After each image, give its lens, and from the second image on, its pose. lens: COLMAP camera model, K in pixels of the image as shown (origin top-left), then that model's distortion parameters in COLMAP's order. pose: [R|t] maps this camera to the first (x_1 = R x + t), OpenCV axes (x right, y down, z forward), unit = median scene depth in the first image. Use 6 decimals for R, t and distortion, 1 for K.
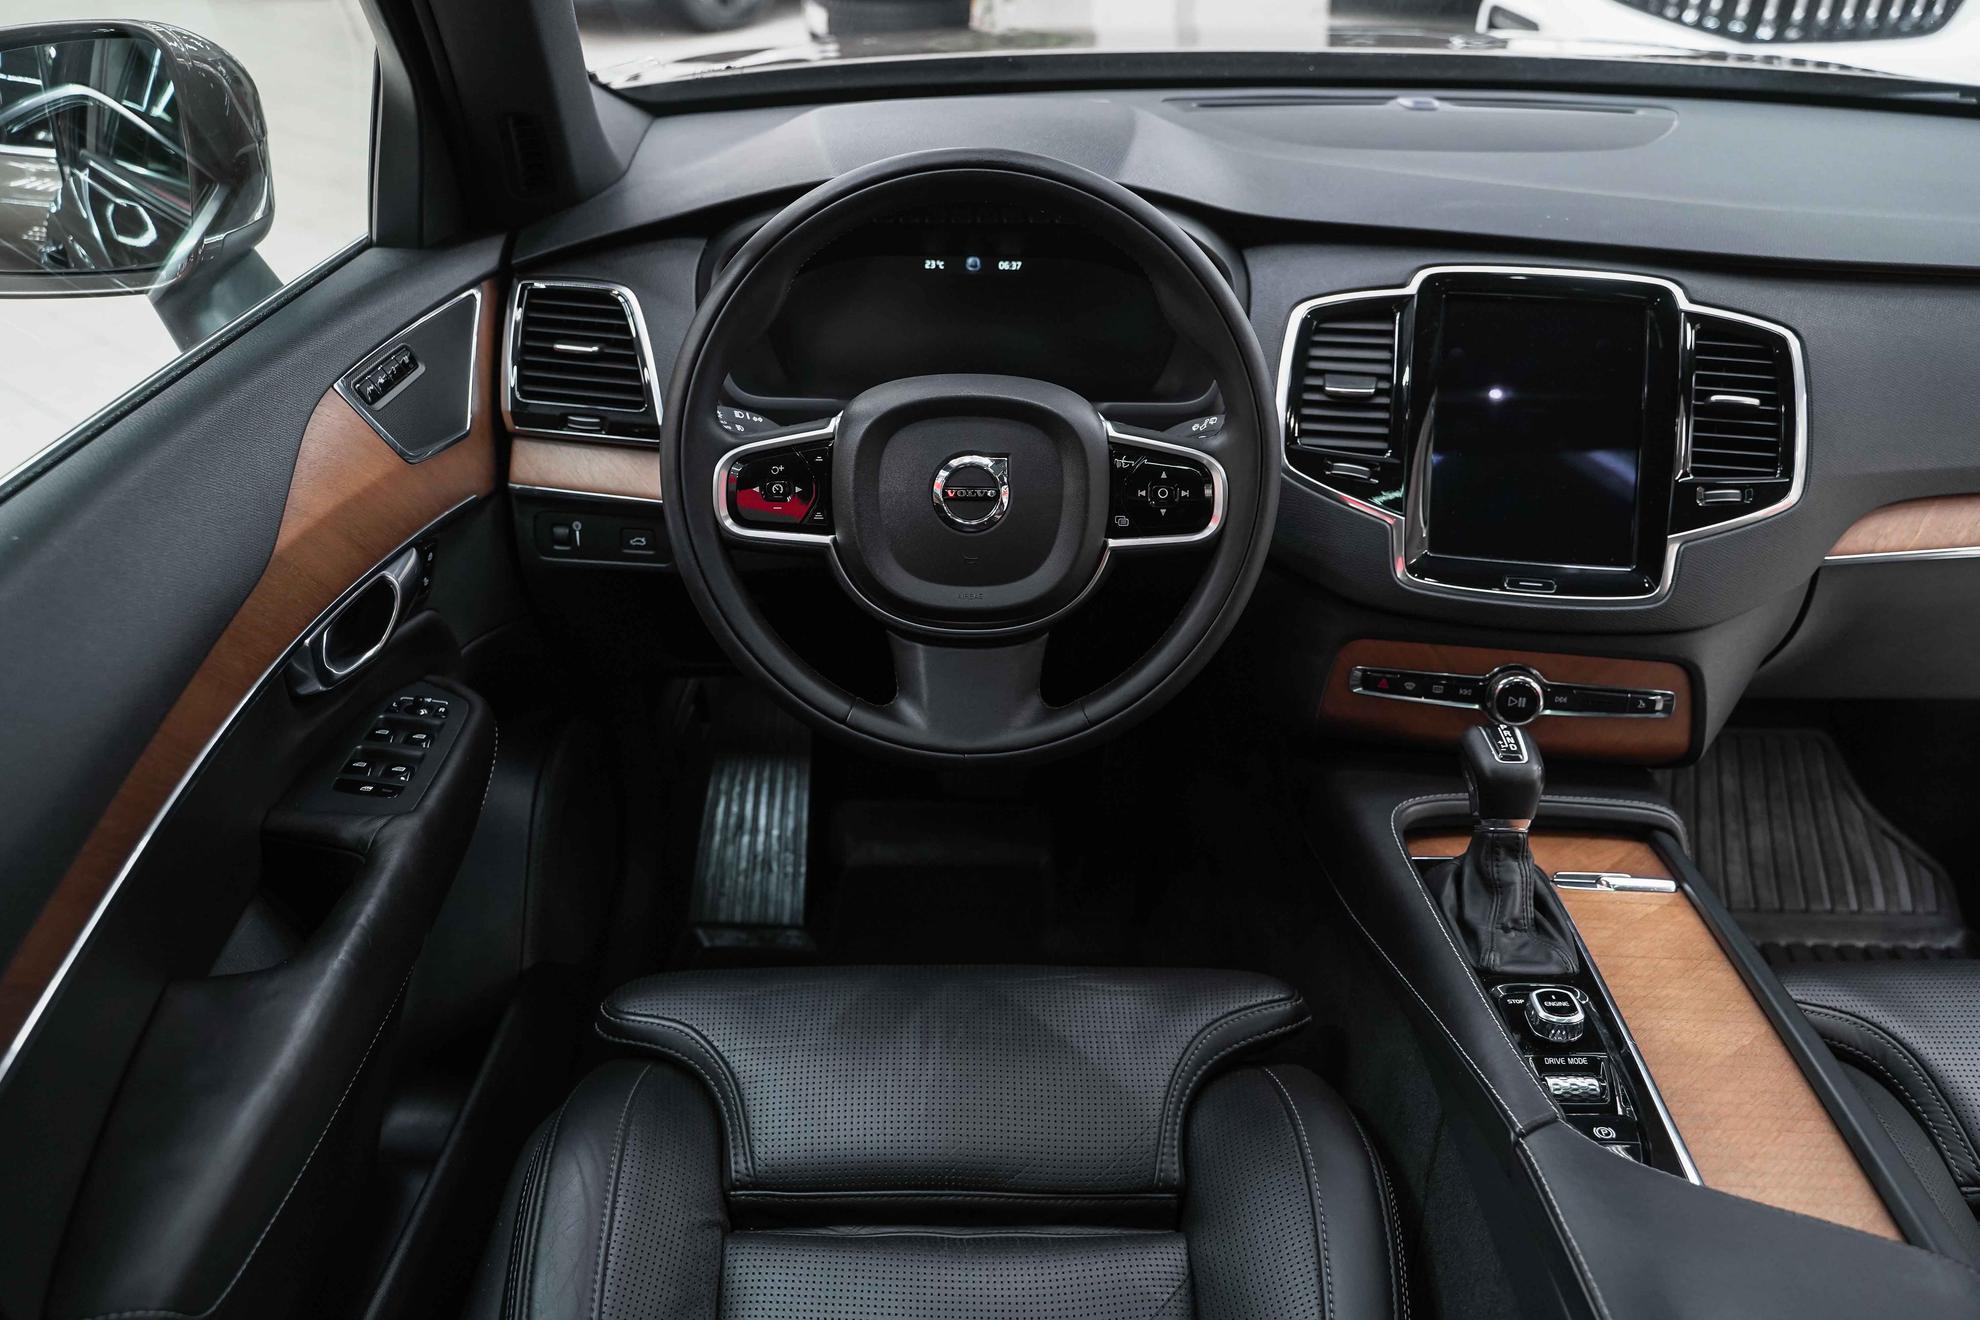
lens RADIAL K [[1632.7, 0, 979.4], [0, 1632.7, 654.7], [0, 0, 1]] dist [-0.015623, 0.003987]
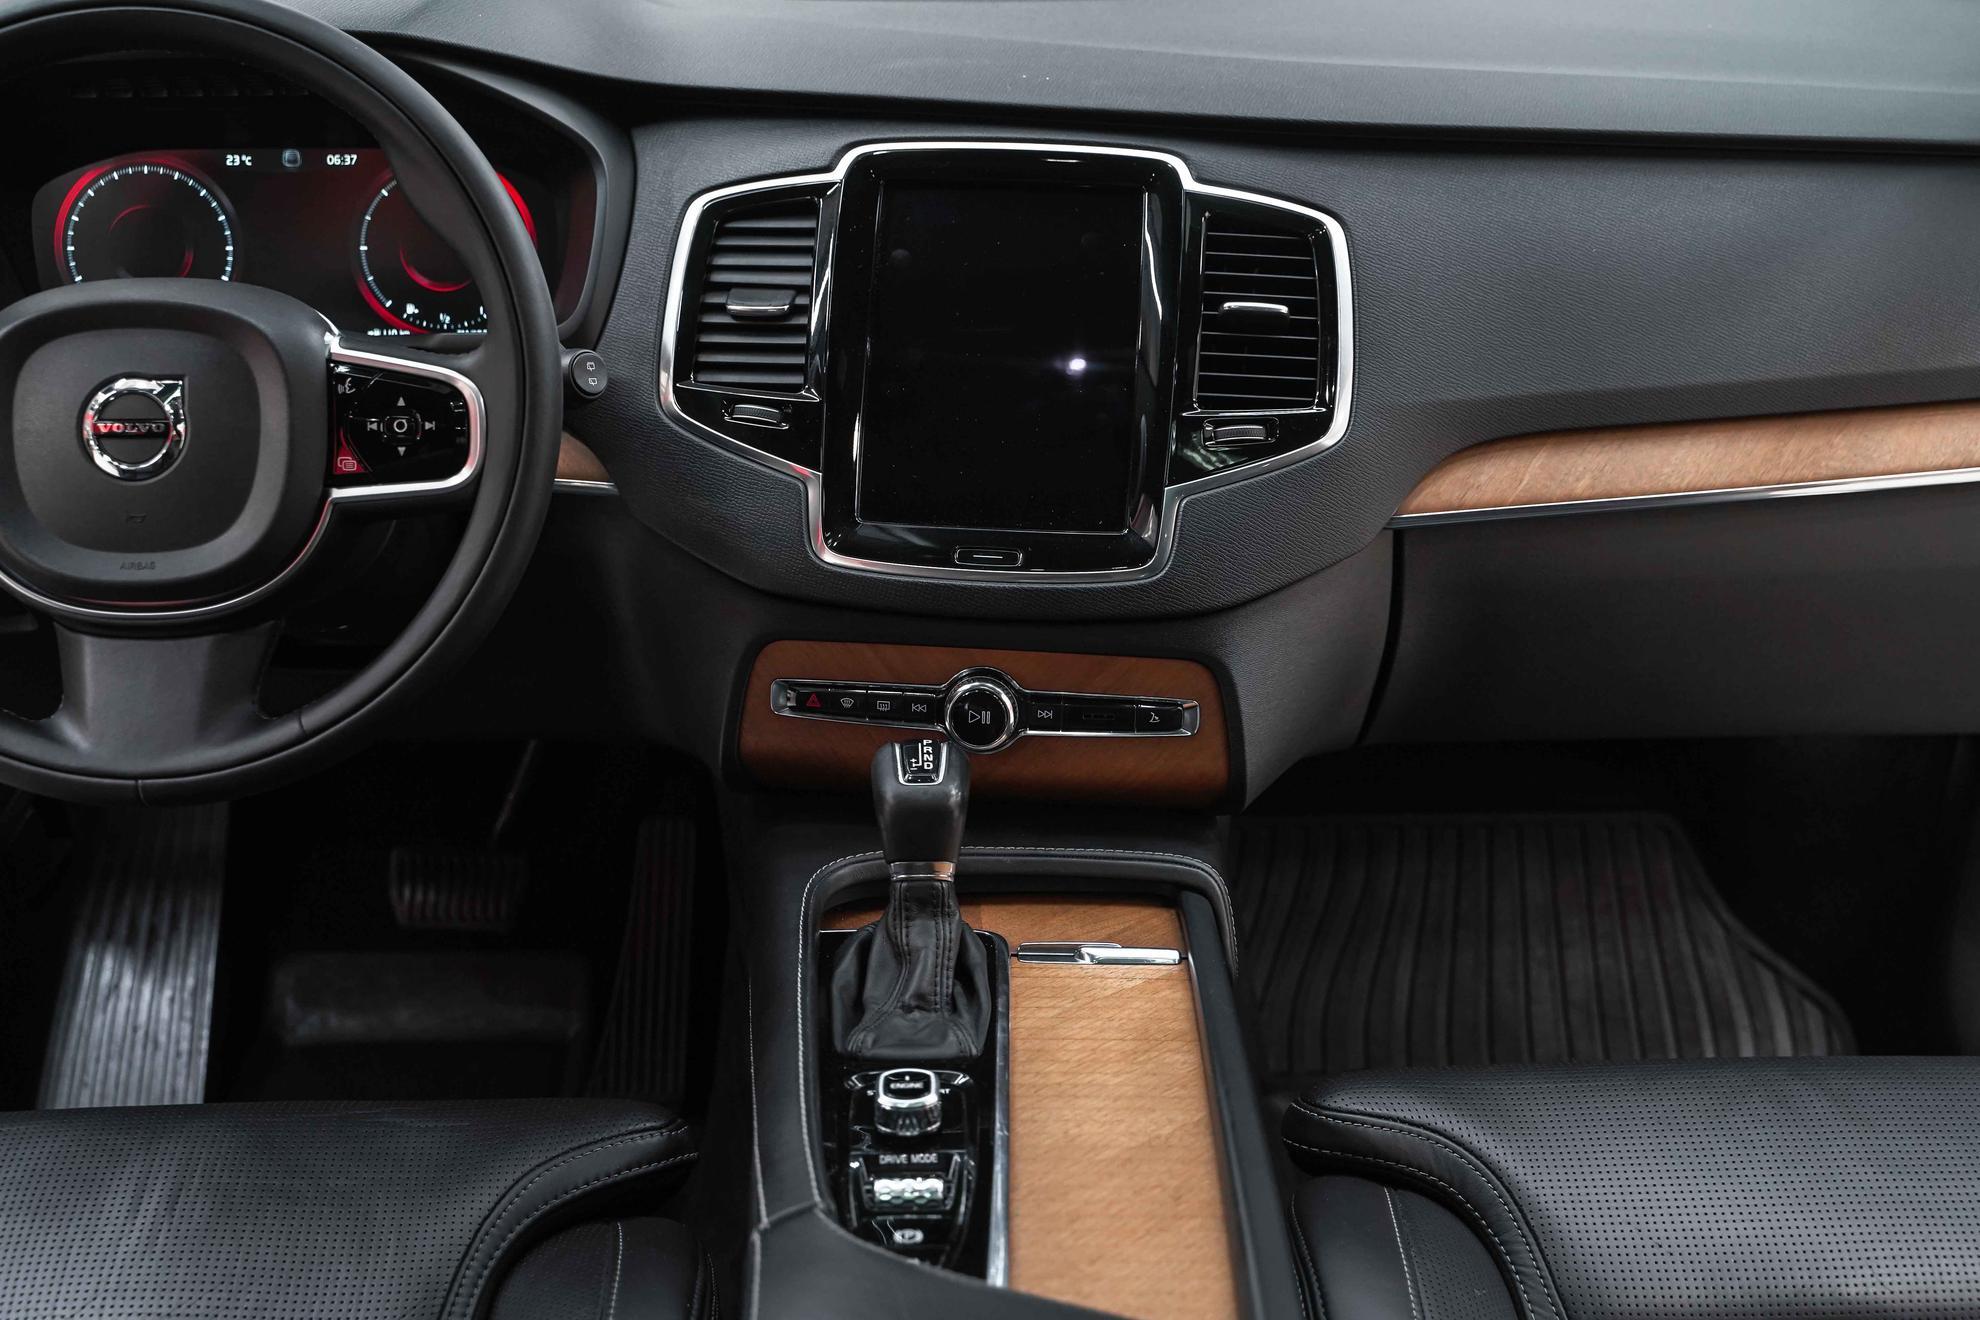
lens RADIAL K [[2489.7, 0, 995.5], [0, 2489.7, 661.7], [0, 0, 1]] dist [0.000739, 0.000000]
pose [[0.999203, -0.022608, 0.032898, 0.304514], [0.025156, 0.996539, -0.079226, 0.094480], [-0.030993, 0.079990, 0.996314, -0.127091]]
